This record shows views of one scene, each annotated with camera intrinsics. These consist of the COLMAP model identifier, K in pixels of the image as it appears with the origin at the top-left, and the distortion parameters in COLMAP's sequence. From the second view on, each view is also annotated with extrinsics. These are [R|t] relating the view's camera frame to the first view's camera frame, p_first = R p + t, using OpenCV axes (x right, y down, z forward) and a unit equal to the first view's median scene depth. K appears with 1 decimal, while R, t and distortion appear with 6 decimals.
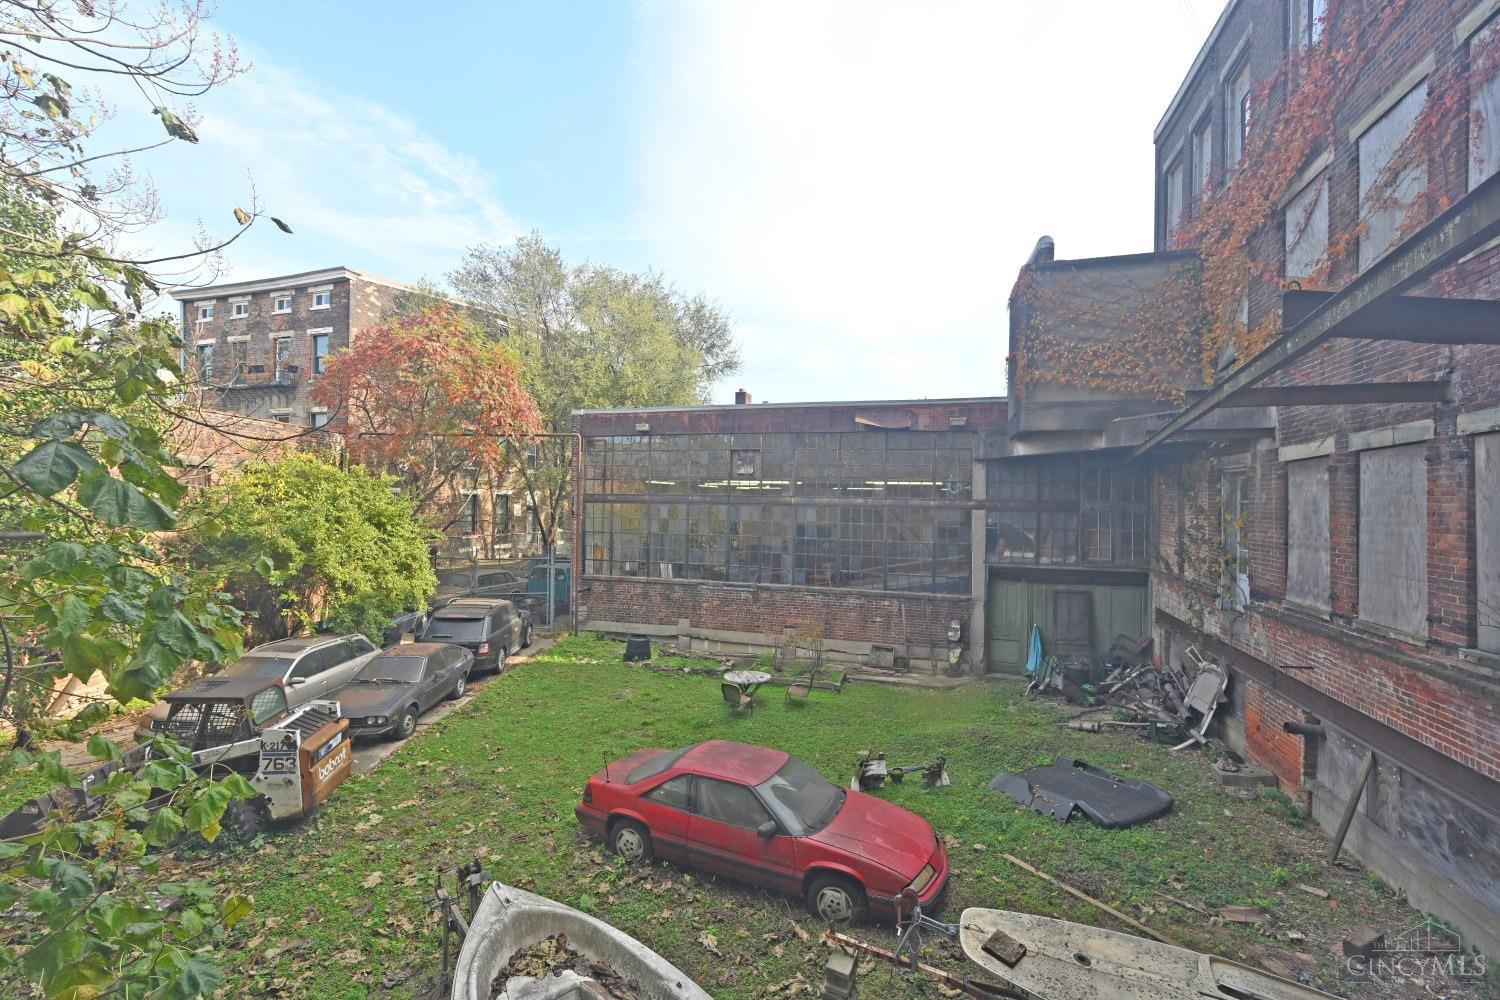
lens RADIAL K [[640.7, 0, 749.1], [0, 640.7, 503.1], [0, 0, 1]] dist [-0.000057, -0.000008]
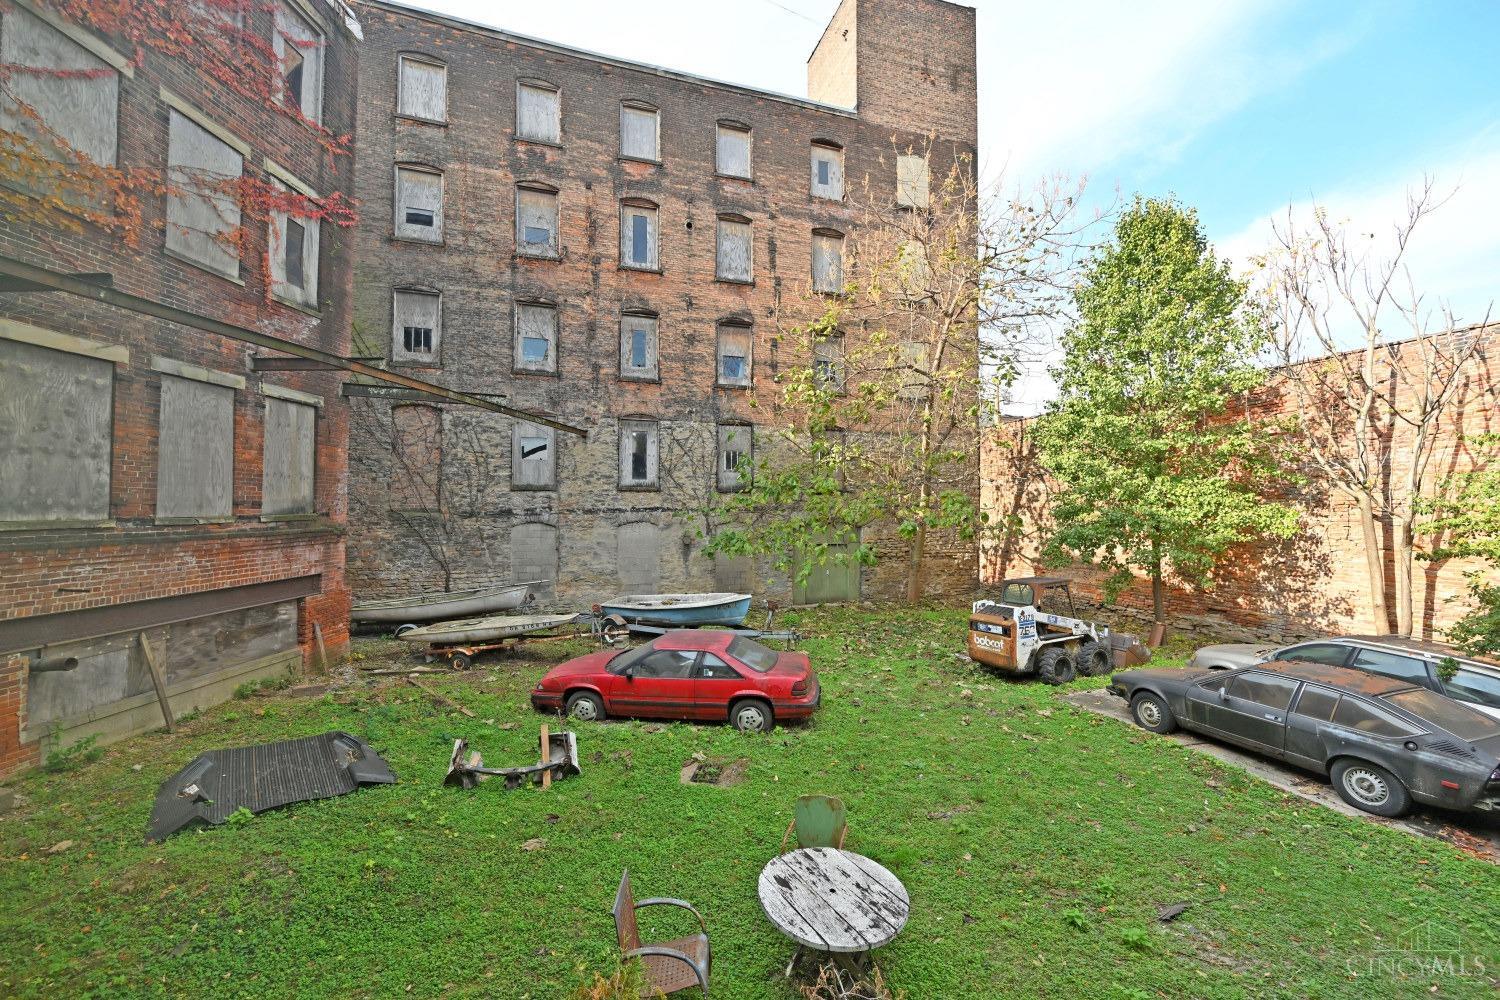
lens RADIAL K [[589.2, 0, 748.9], [0, 589.2, 498.3], [0, 0, 1]] dist [0.000681, 0.000000]
pose [[-0.962822, -0.012298, -0.269856, 0.215373], [-0.007790, 0.999812, -0.017770, 0.157981], [0.270024, -0.015007, -0.962737, 2.334049]]
